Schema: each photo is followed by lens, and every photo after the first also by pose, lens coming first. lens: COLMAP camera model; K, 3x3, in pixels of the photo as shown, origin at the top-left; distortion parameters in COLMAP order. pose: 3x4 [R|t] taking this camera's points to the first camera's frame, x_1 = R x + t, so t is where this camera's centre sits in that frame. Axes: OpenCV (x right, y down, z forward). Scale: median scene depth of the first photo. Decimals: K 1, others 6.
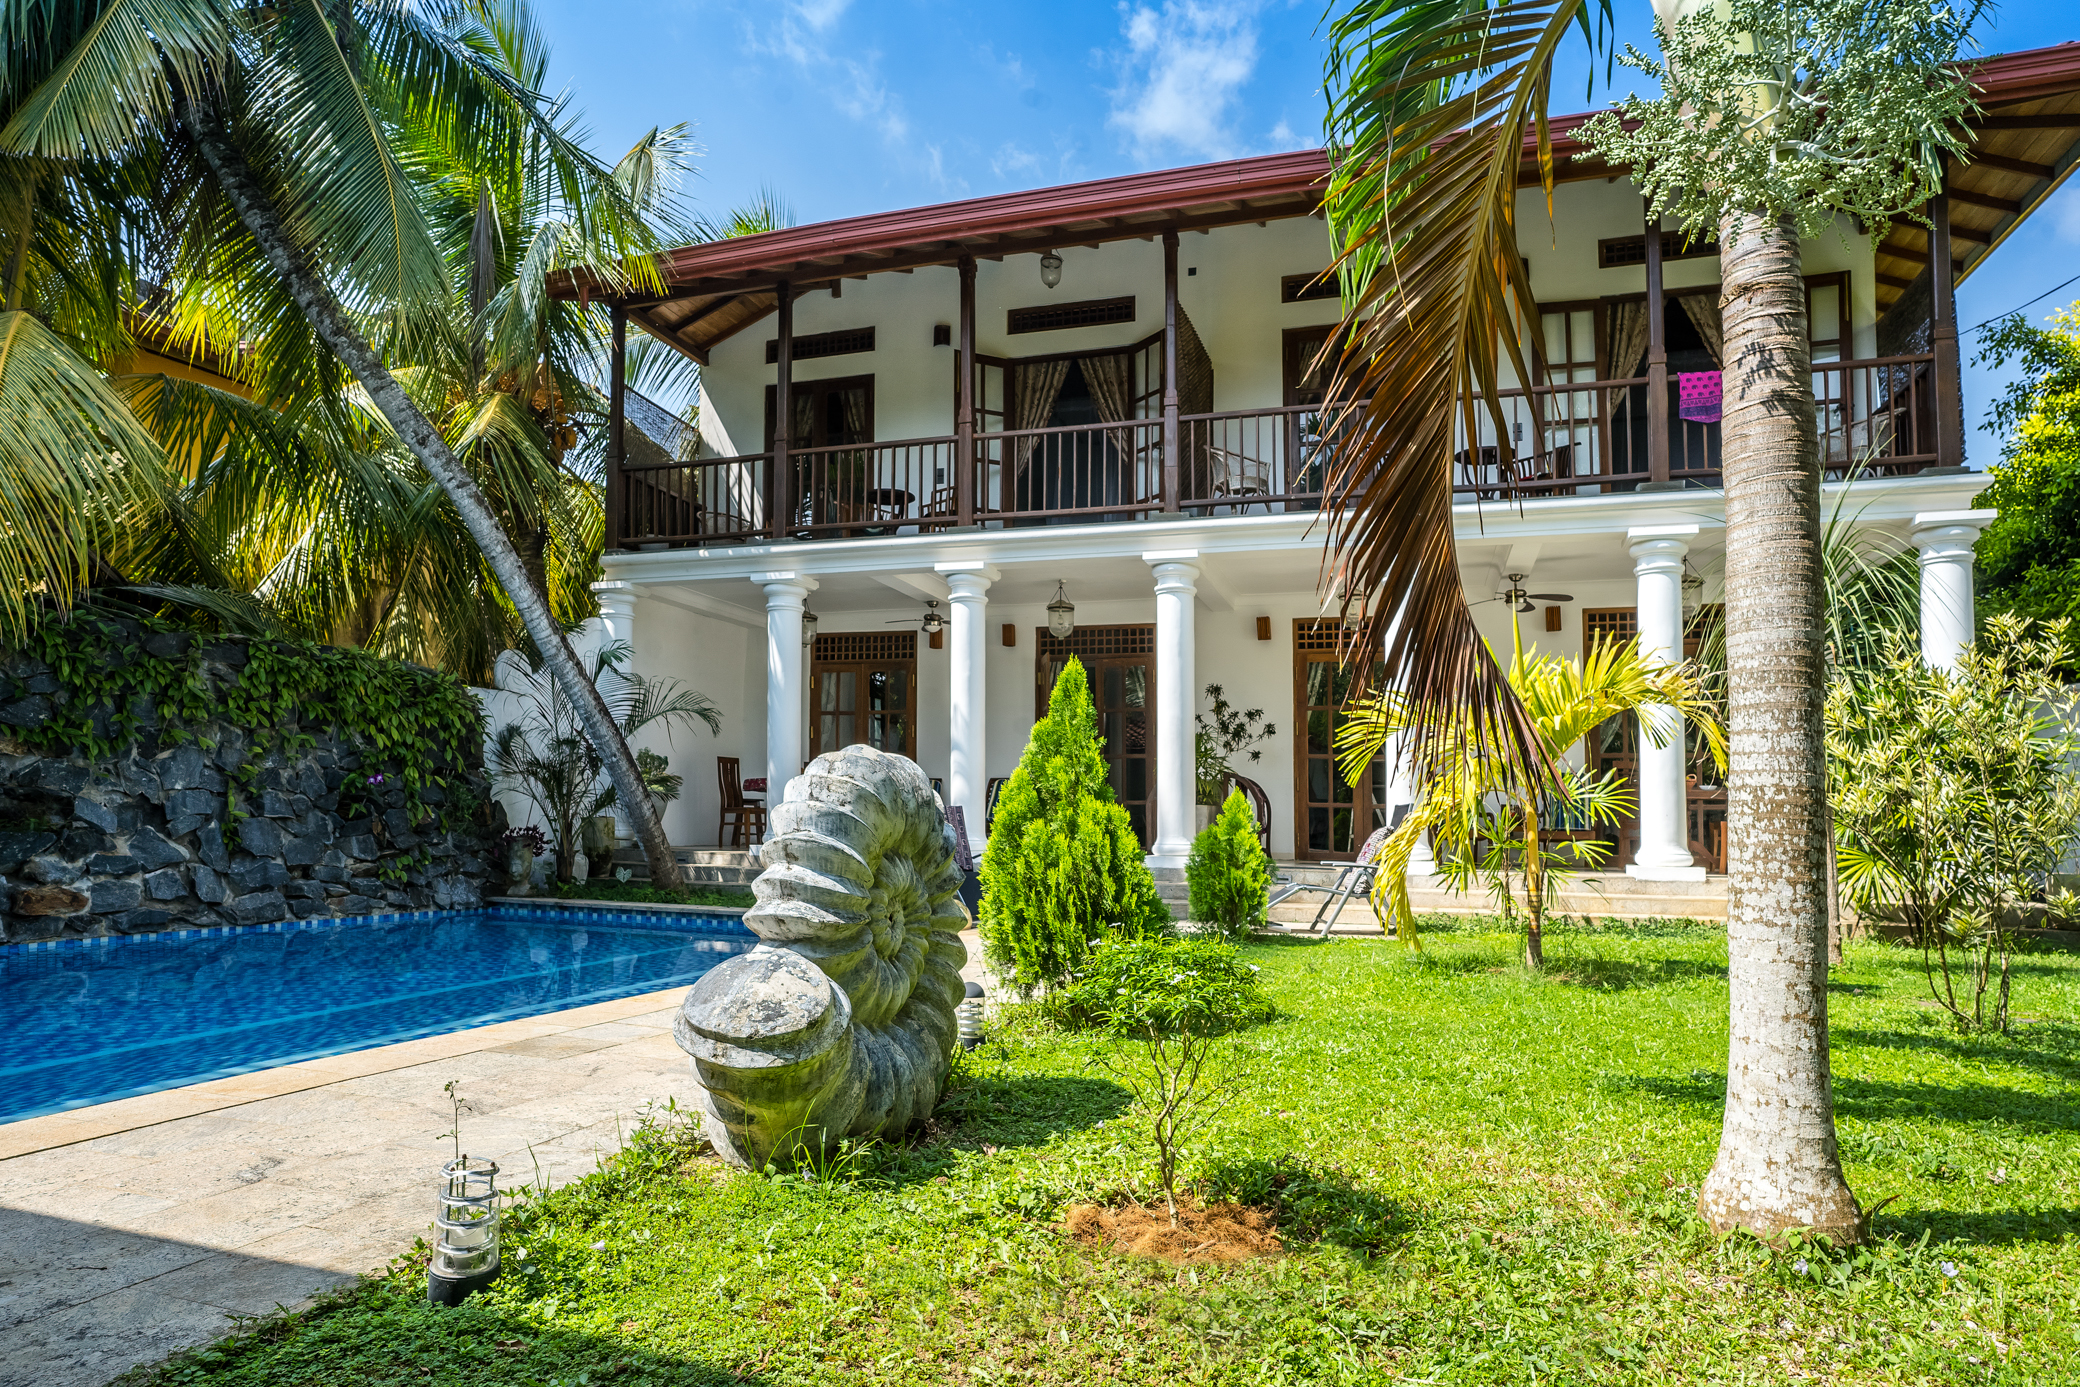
lens RADIAL K [[1278.8, 0, 1015.0], [0, 1278.8, 695.7], [0, 0, 1]] dist [-0.047827, 0.040648]
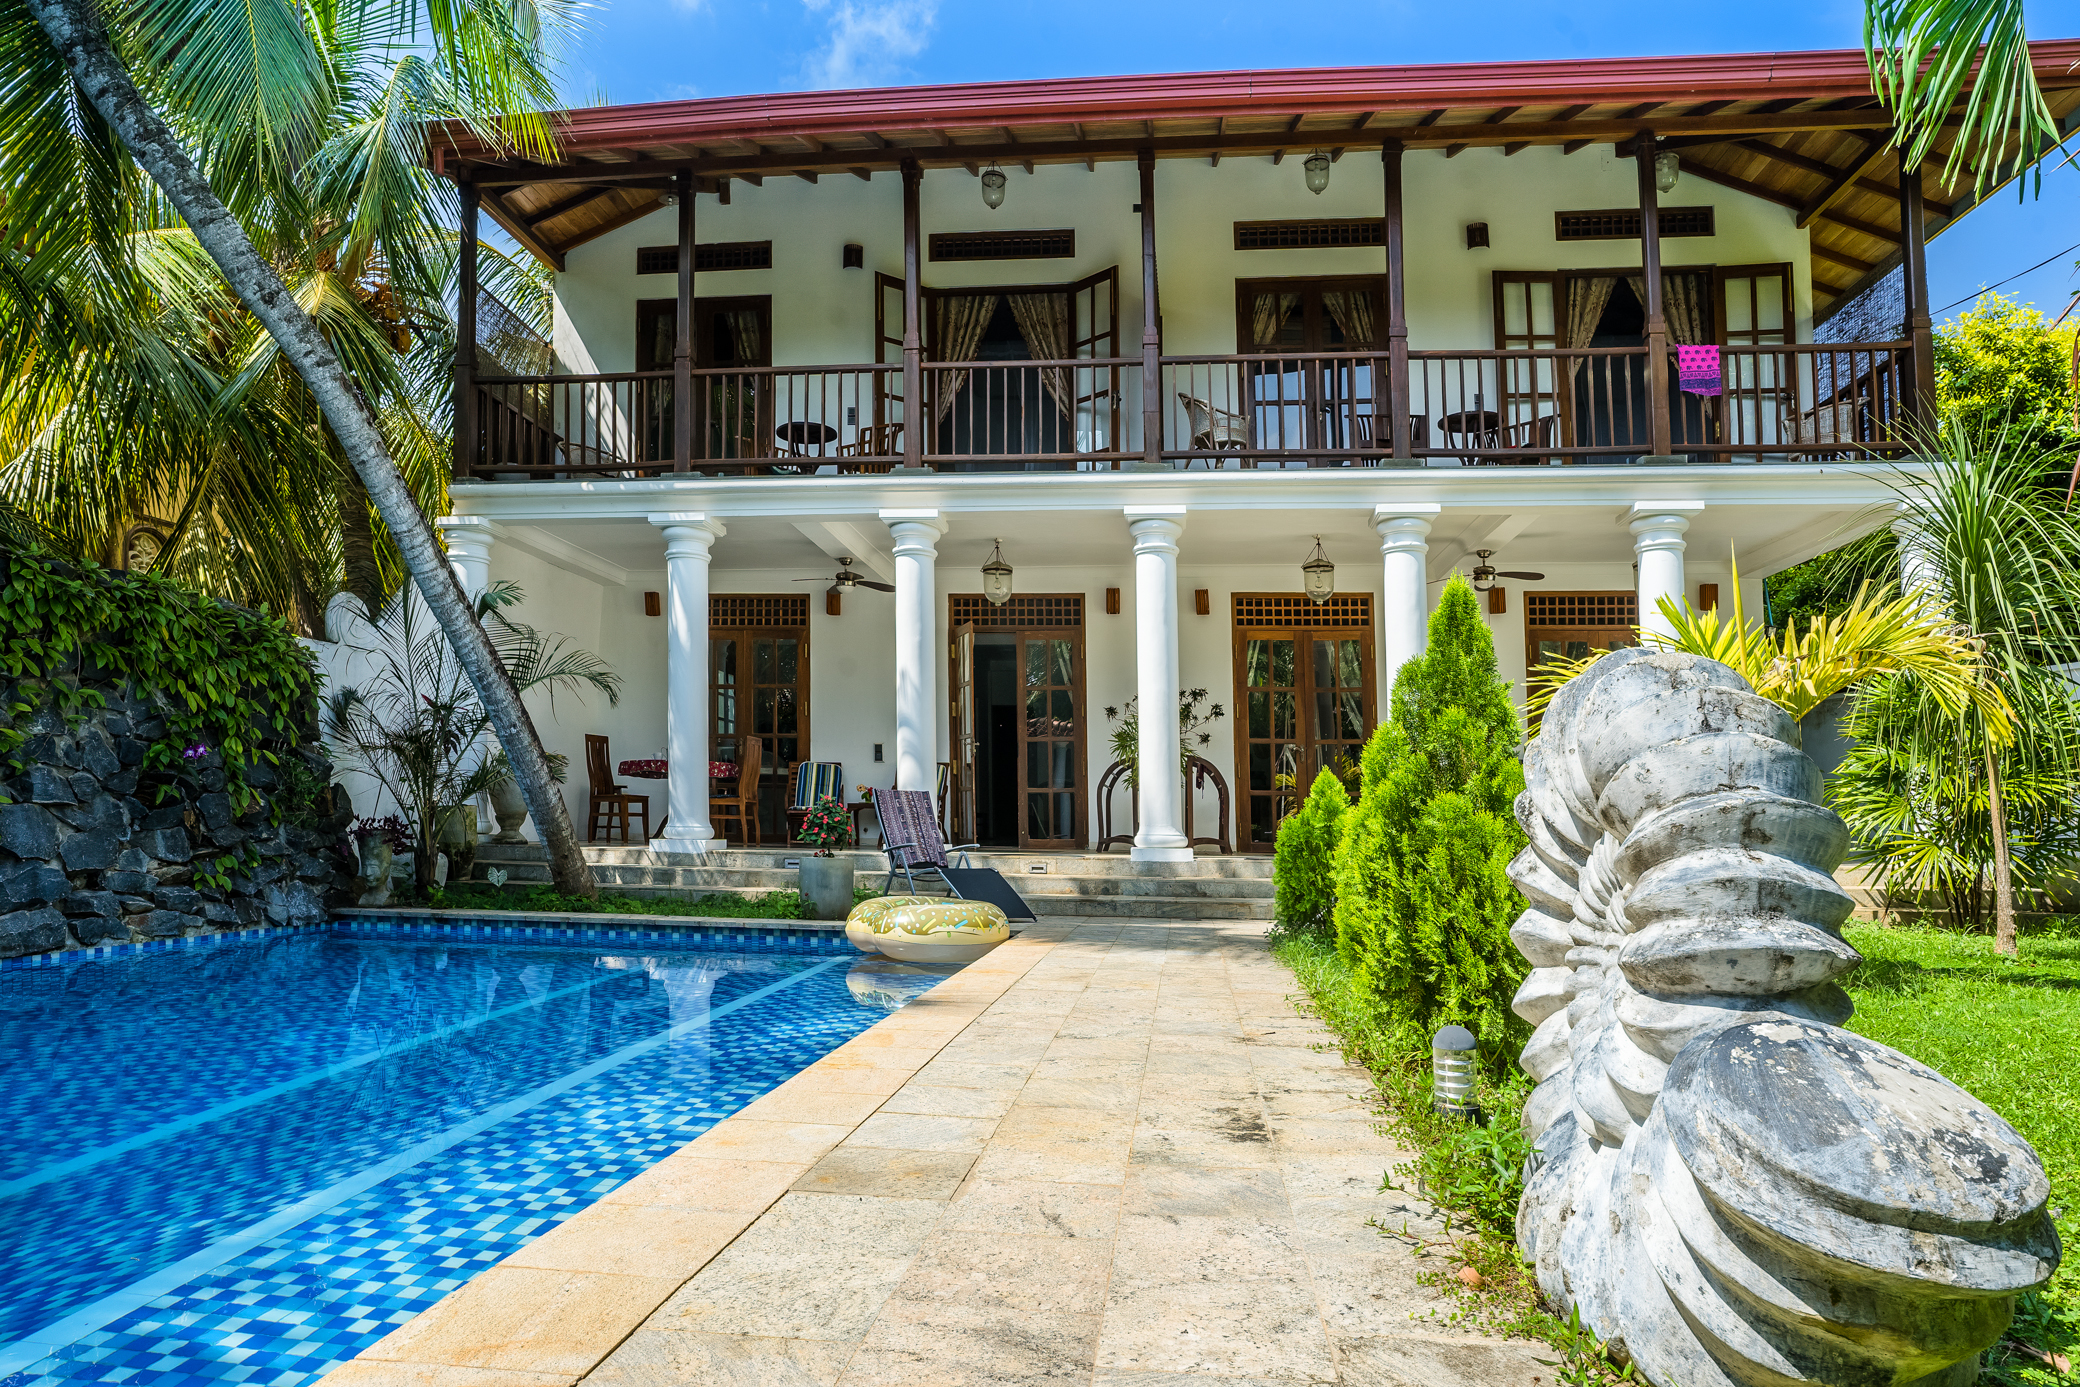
lens RADIAL K [[1278.8, 0, 1015.0], [0, 1278.8, 695.7], [0, 0, 1]] dist [-0.047827, 0.040648]
pose [[0.977324, 0.016668, 0.211091, -0.158062], [-0.017380, 0.999848, 0.001518, 0.019386], [-0.211033, -0.005152, 0.977465, 0.148833]]
